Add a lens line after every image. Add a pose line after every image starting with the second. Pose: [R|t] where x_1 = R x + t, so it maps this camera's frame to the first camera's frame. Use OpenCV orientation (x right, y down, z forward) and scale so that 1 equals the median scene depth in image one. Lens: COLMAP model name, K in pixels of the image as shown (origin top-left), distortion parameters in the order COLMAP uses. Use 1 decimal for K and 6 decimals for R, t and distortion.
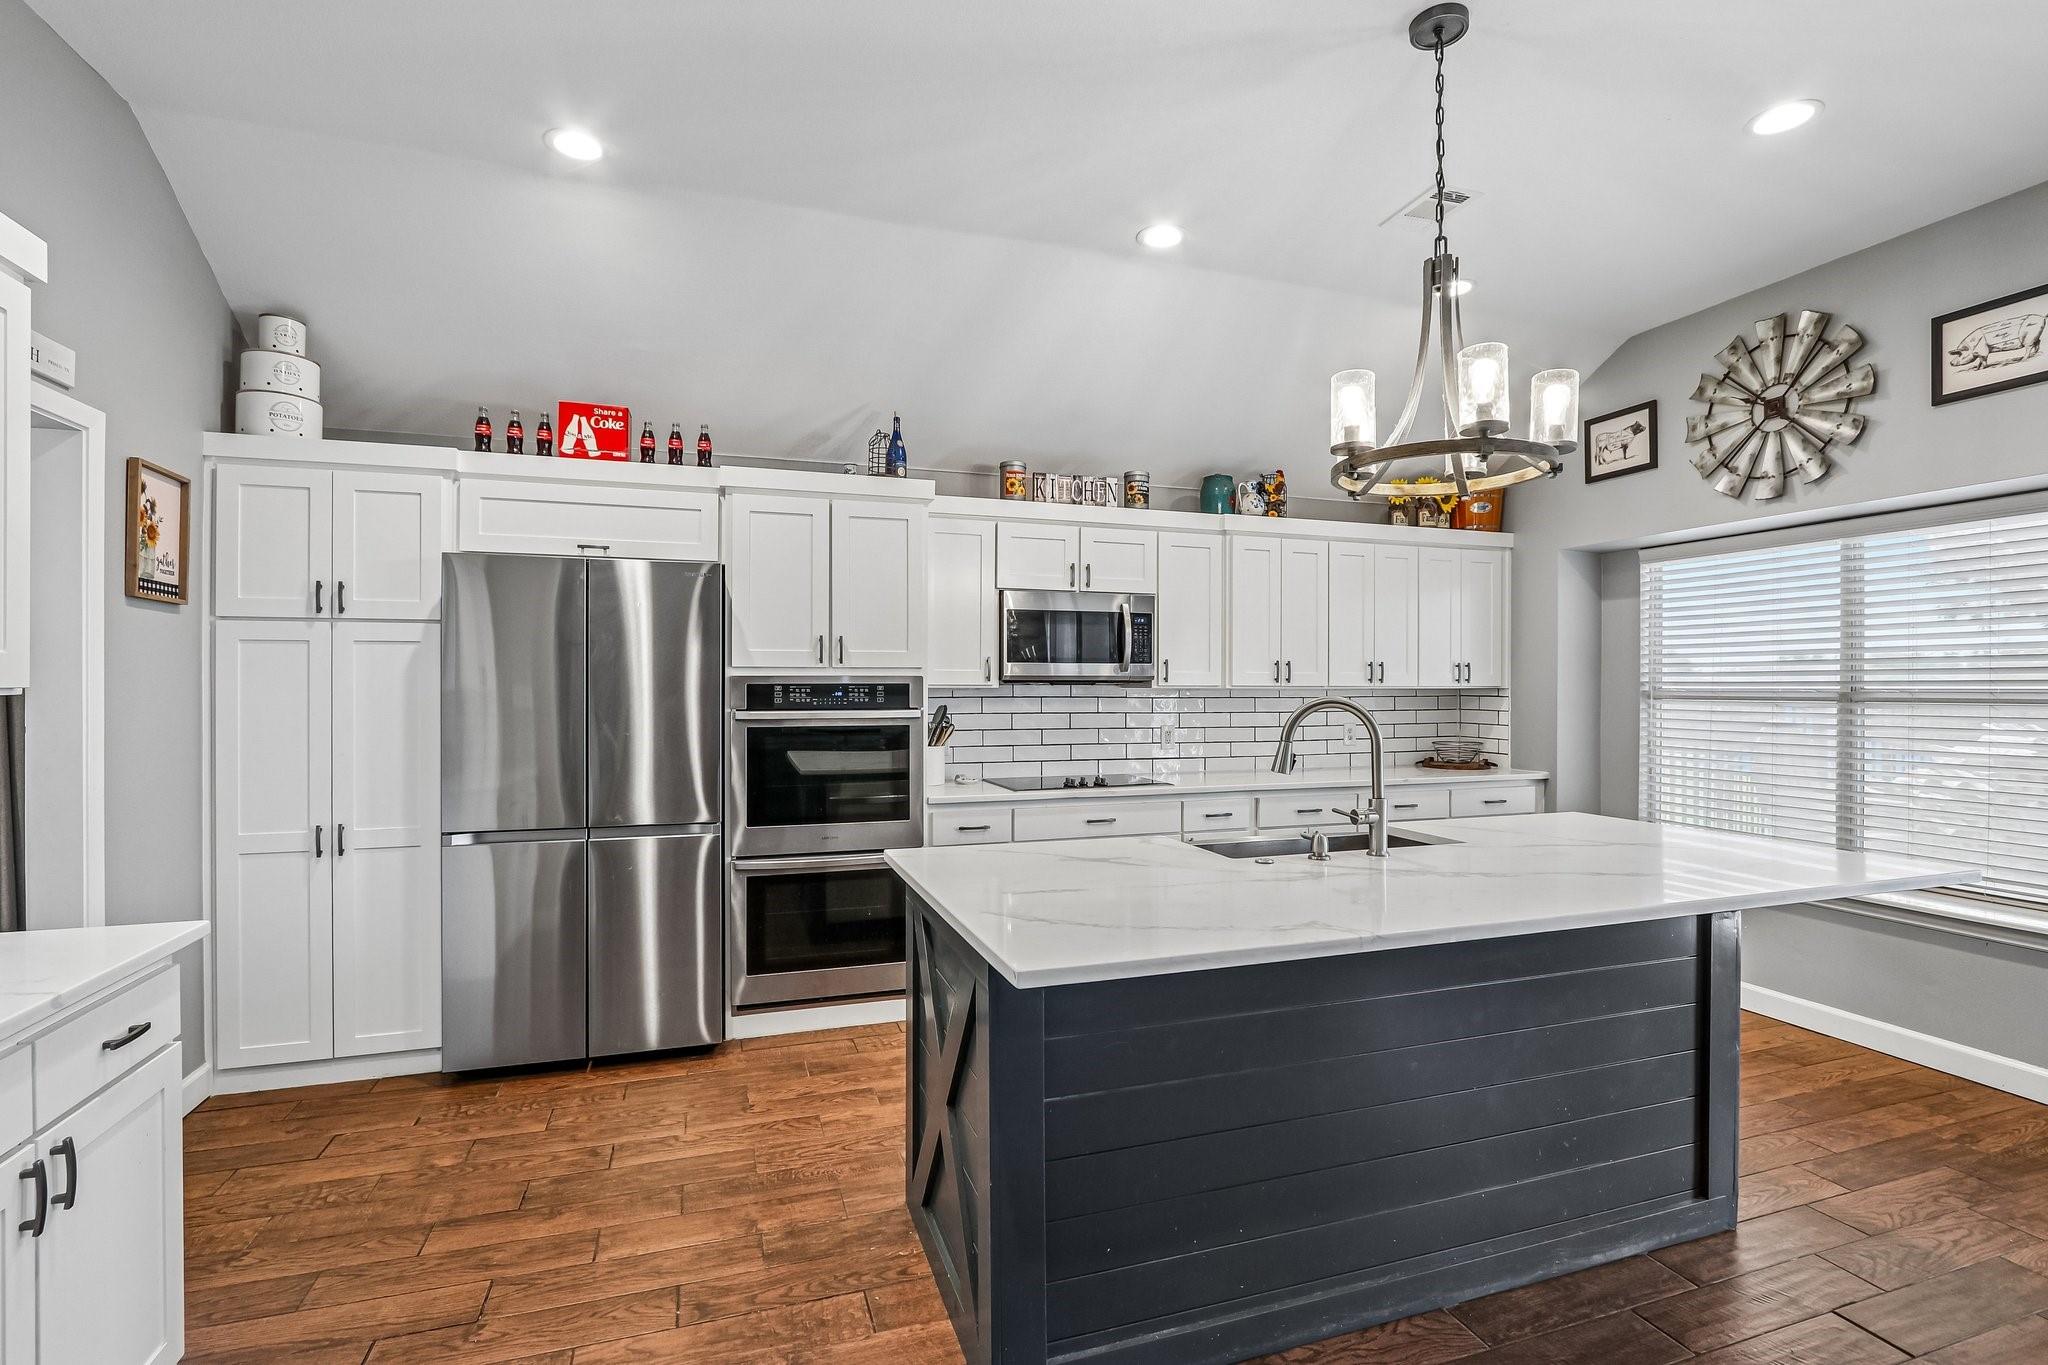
lens RADIAL K [[957.8, 0, 1024.8], [0, 957.8, 690.0], [0, 0, 1]] dist [-0.004377, -0.000515]
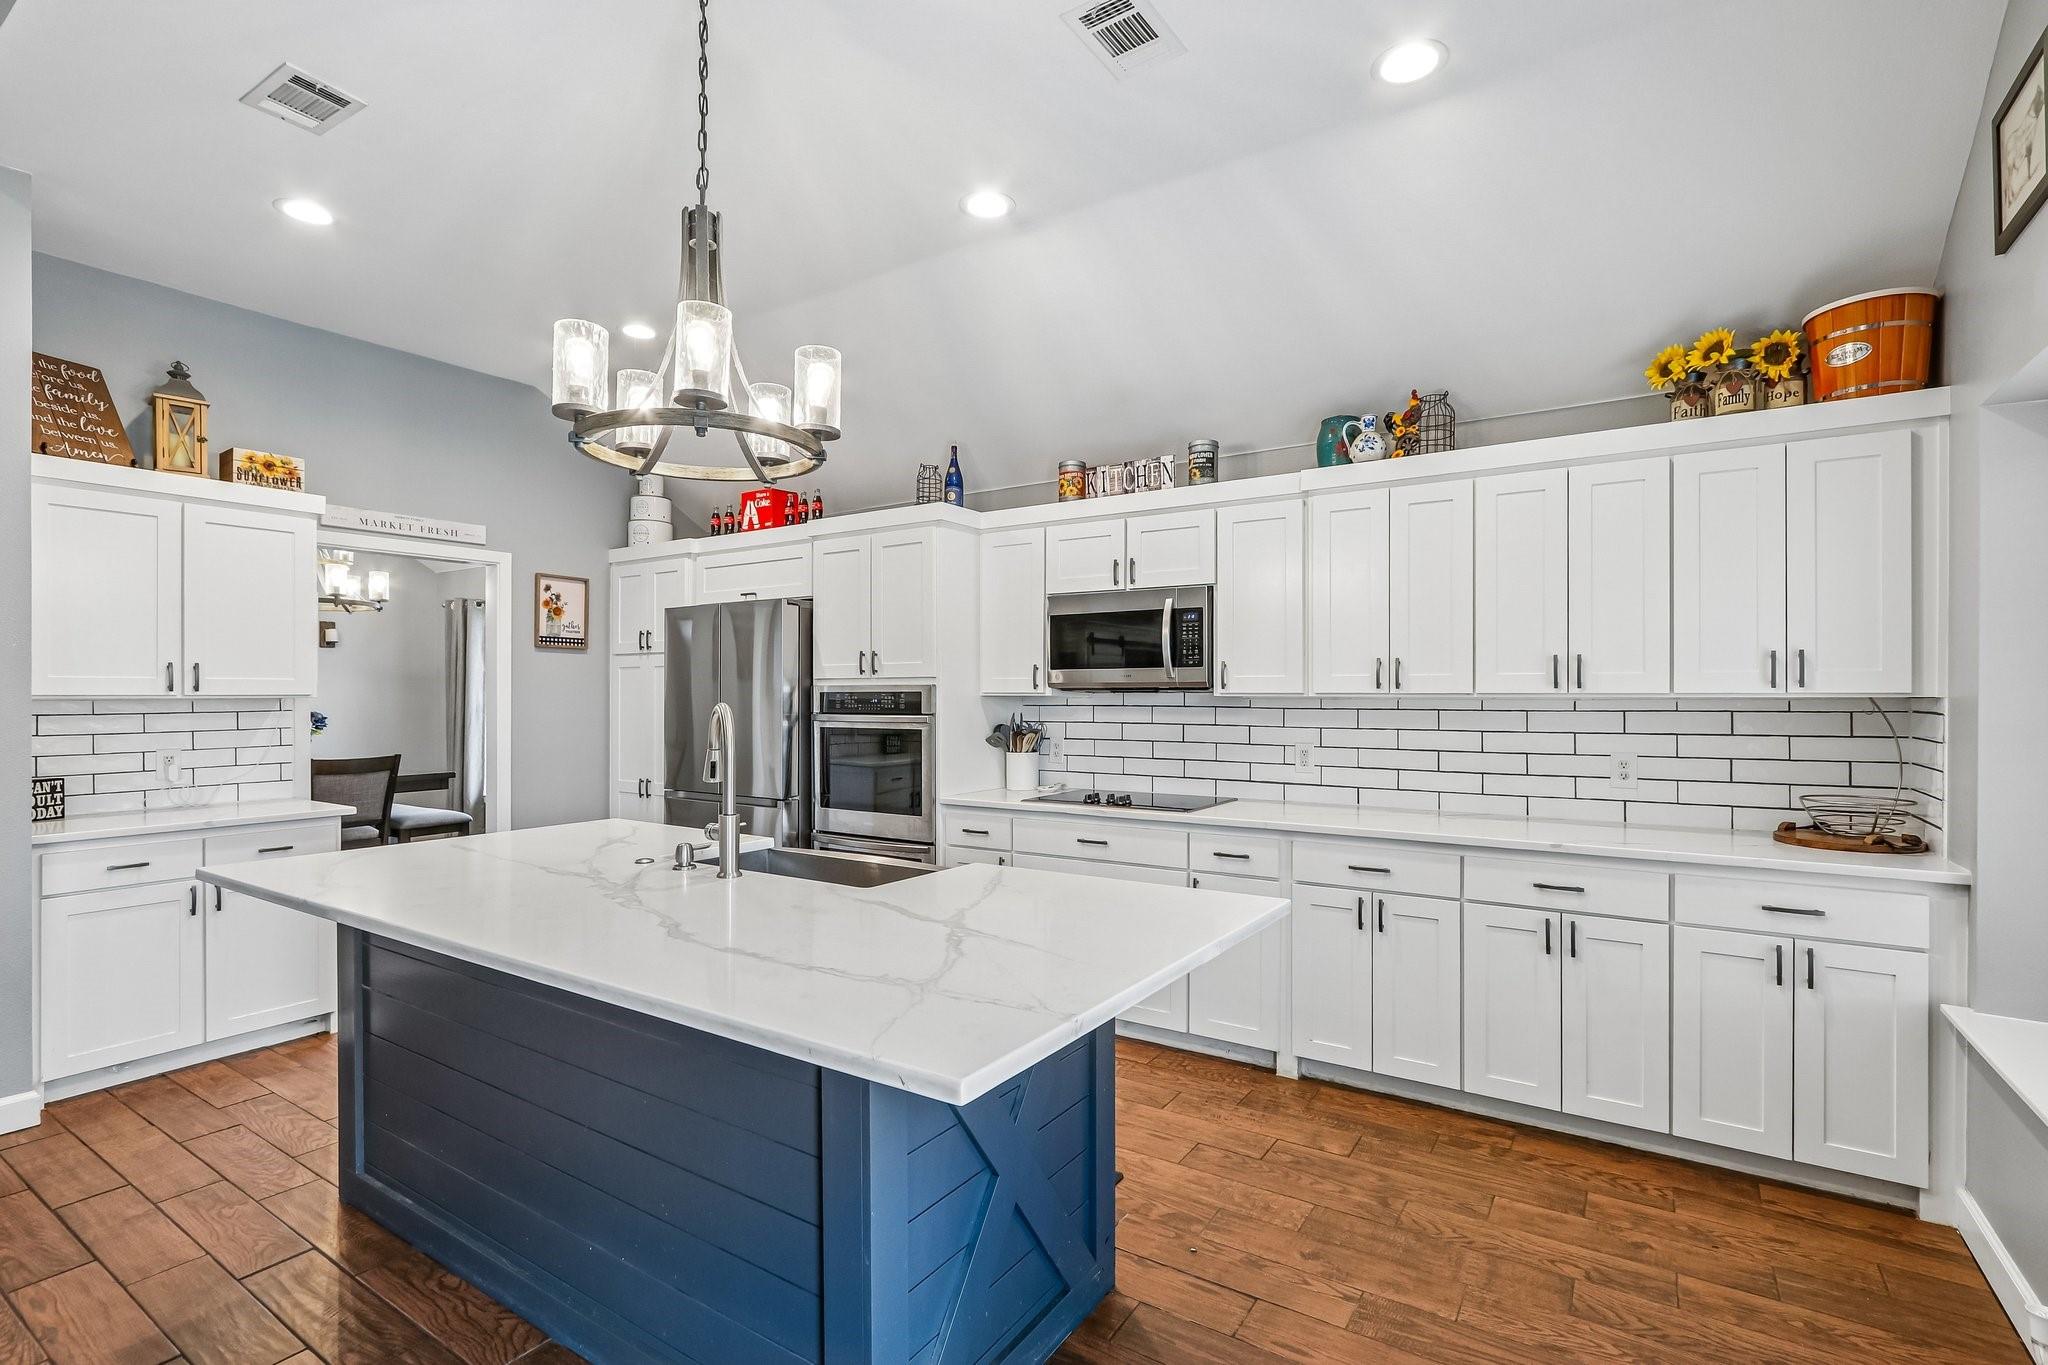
lens RADIAL K [[957.8, 0, 1024.3], [0, 957.8, 685.1], [0, 0, 1]] dist [-0.004377, -0.000515]
pose [[0.615235, -0.009735, -0.788284, 0.708497], [-0.003685, 0.999877, -0.015224, 0.001925], [0.788335, 0.012271, 0.615123, 0.367179]]
